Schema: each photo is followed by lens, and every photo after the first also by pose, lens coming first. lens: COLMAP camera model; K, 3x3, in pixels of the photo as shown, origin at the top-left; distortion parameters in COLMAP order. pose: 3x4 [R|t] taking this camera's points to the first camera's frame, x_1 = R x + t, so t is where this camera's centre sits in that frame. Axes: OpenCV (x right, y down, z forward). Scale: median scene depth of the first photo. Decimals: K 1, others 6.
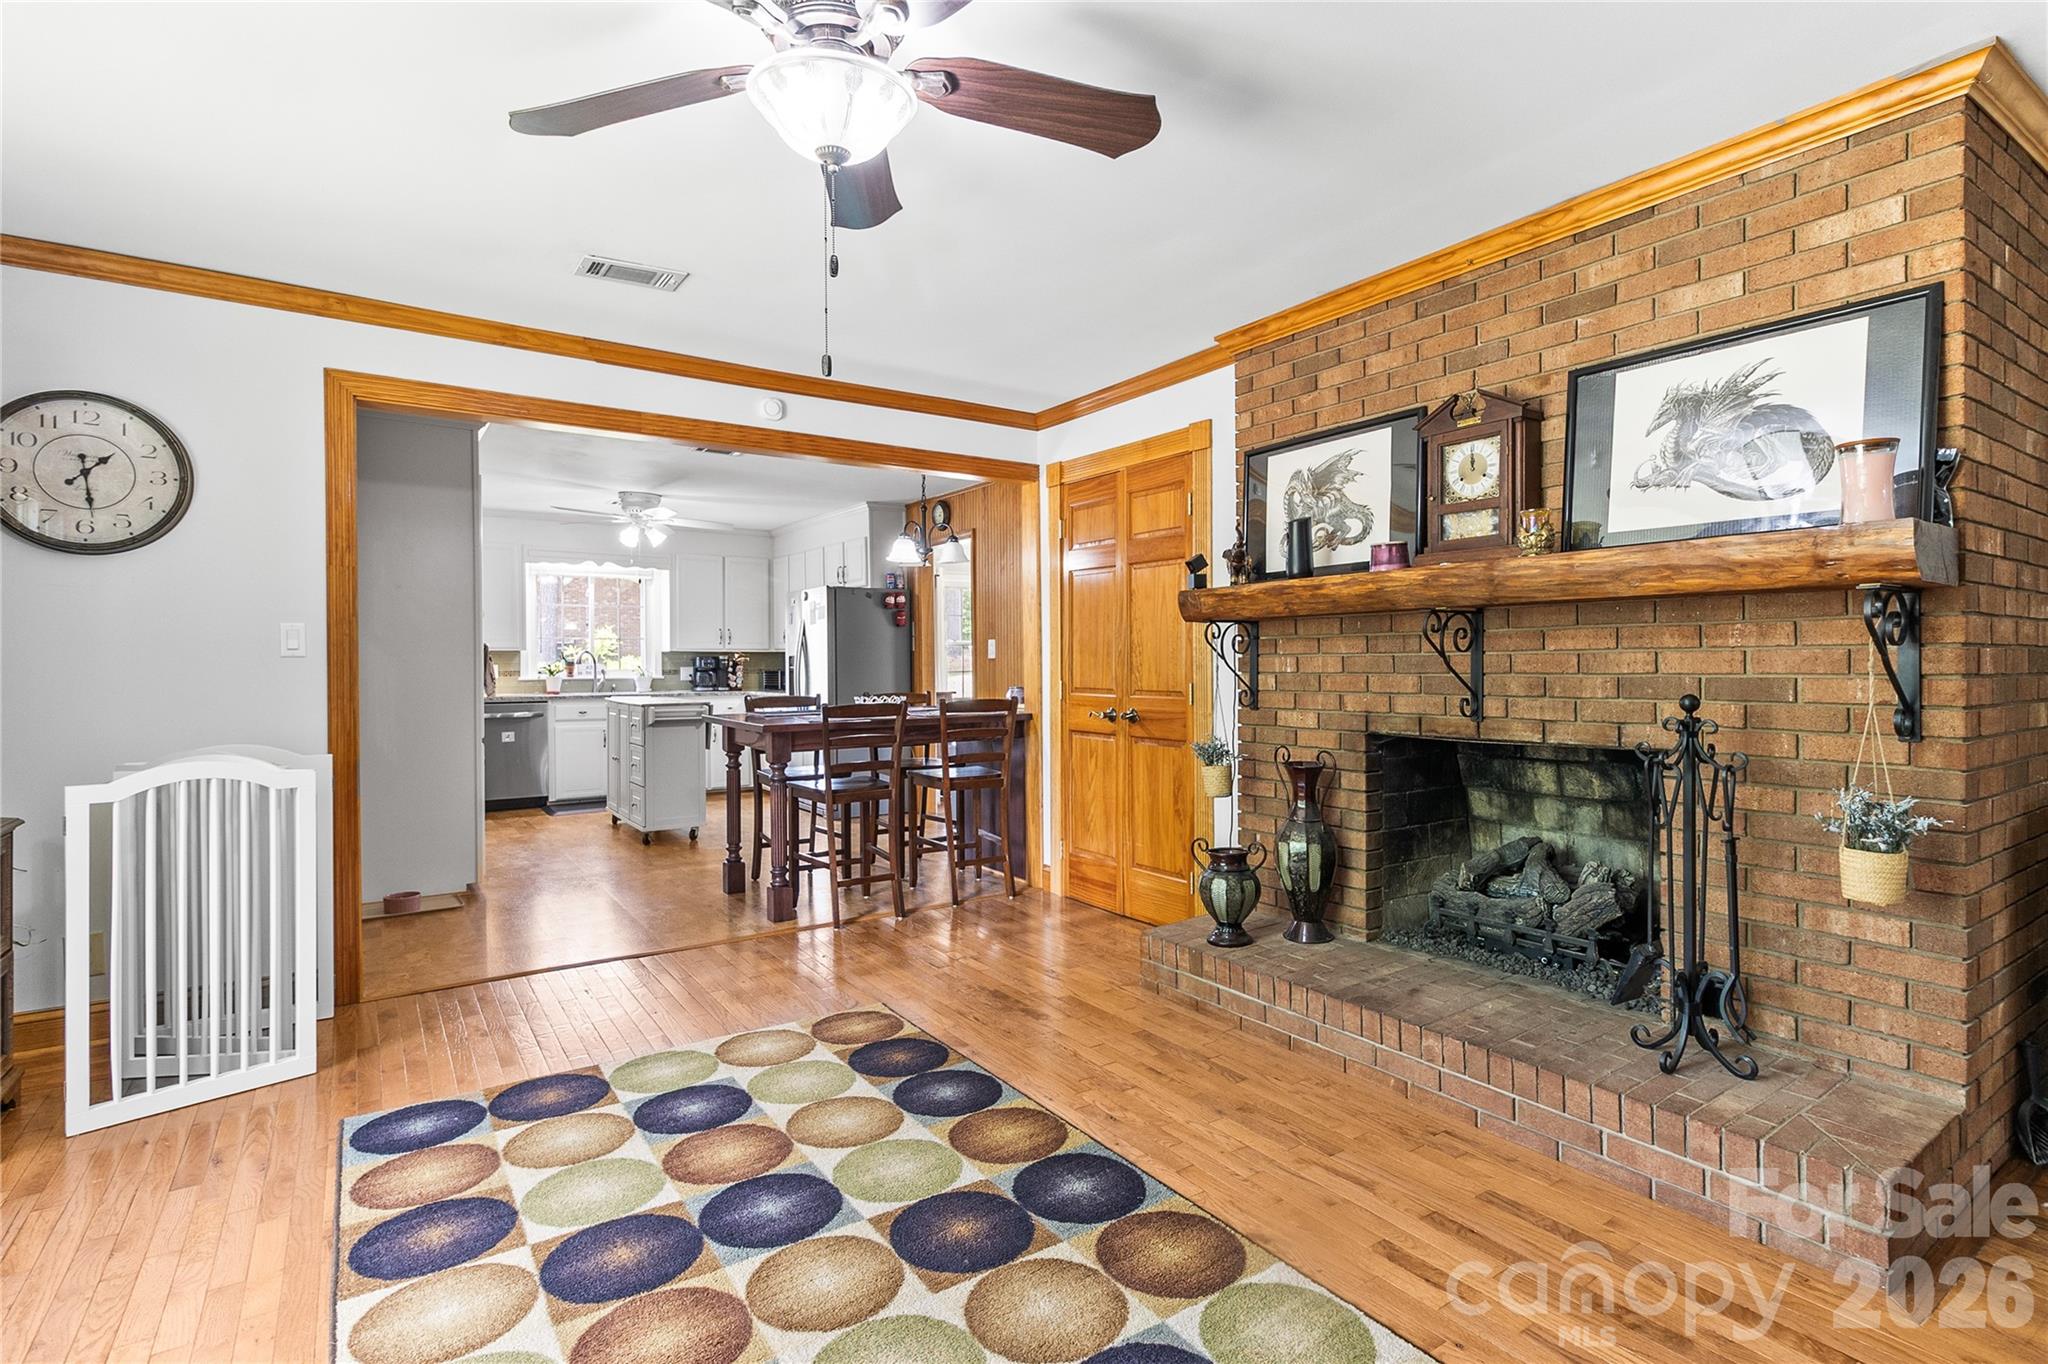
lens RADIAL K [[986.4, 0, 1036.0], [0, 986.4, 668.0], [0, 0, 1]] dist [0.000029, -0.000002]
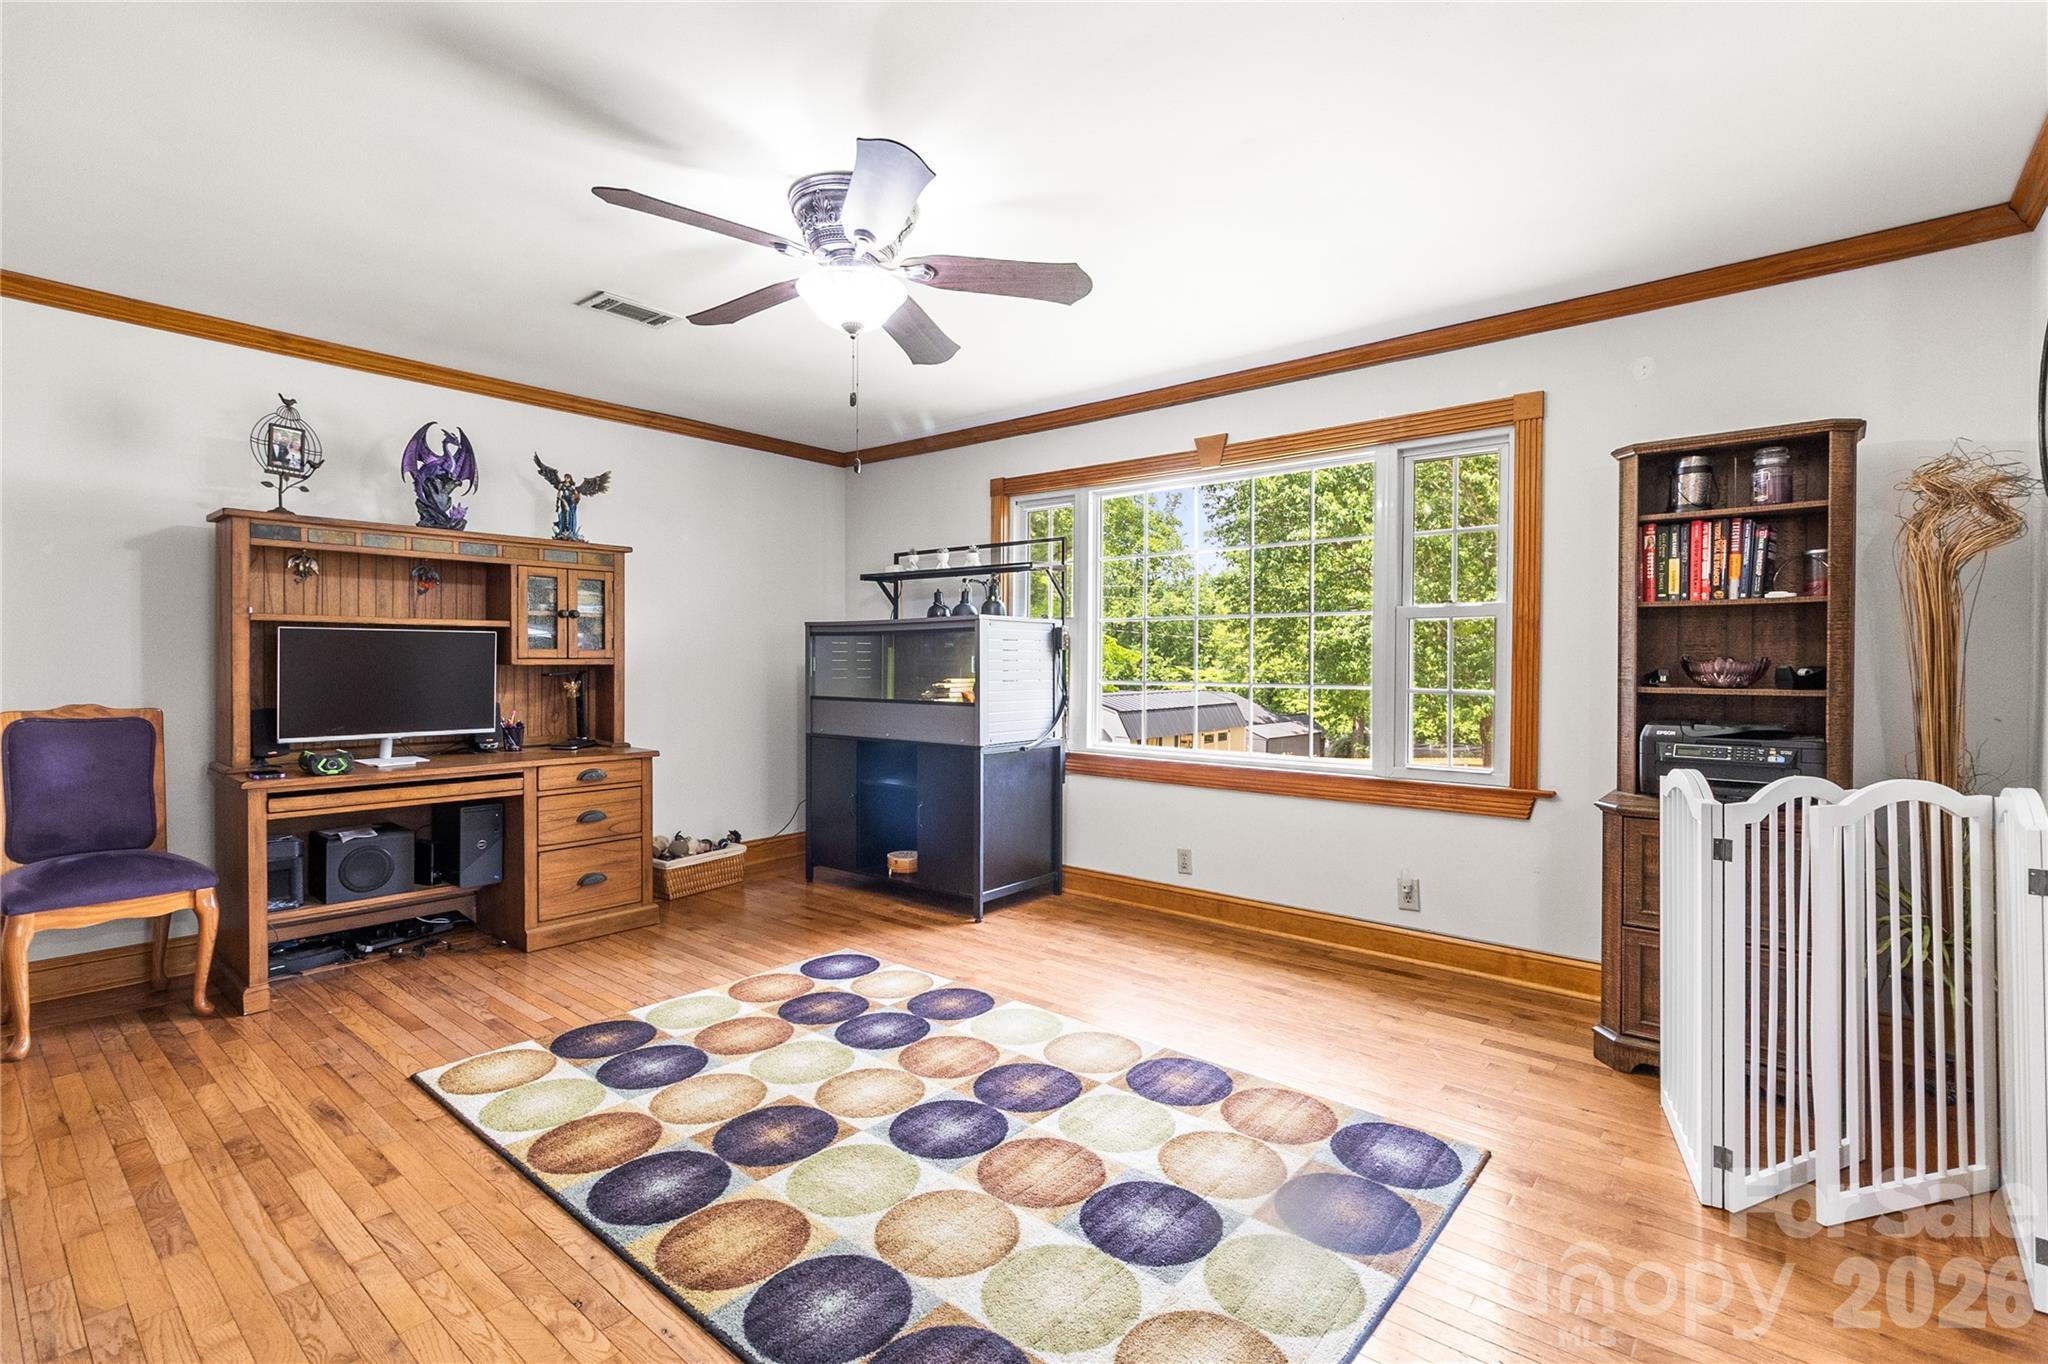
lens RADIAL K [[935.7, 0, 1035.5], [0, 935.7, 667.1], [0, 0, 1]] dist [0.001067, 0.000188]
pose [[-0.962243, 0.002804, -0.272178, -0.049279], [-0.001049, 0.999901, 0.014010, -0.008457], [0.272191, 0.013767, -0.962145, 1.533382]]
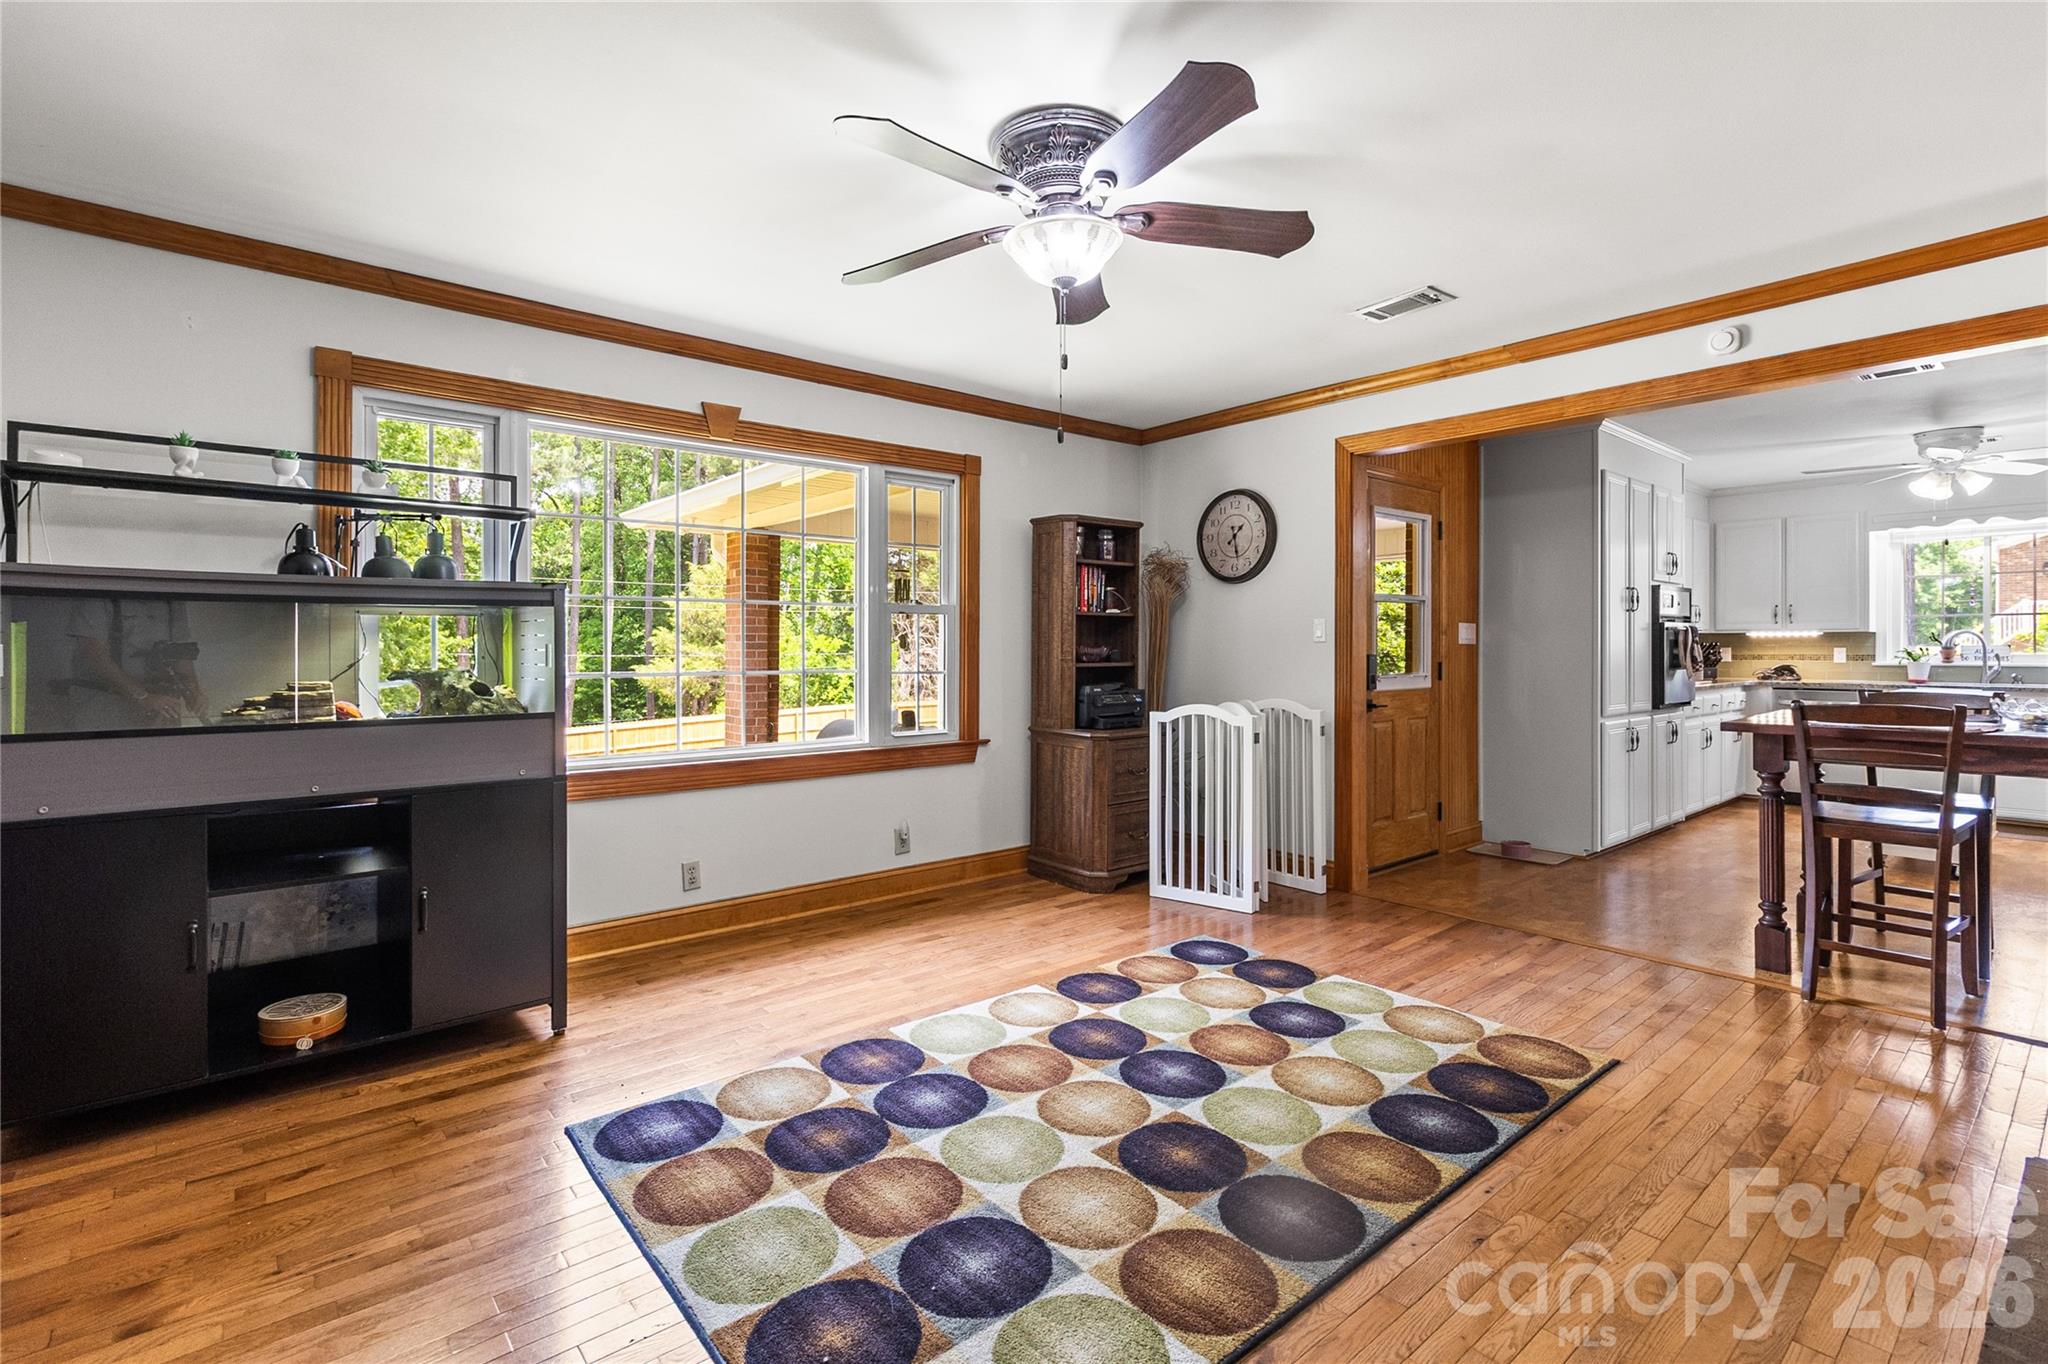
lens RADIAL K [[940.9, 0, 1037.5], [0, 940.9, 658.3], [0, 0, 1]] dist [0.000896, 0.000033]
pose [[0.103226, 0.015726, -0.994534, 0.682594], [-0.005521, 0.999869, 0.015237, -0.008008], [0.994643, 0.003917, 0.103300, 0.512307]]
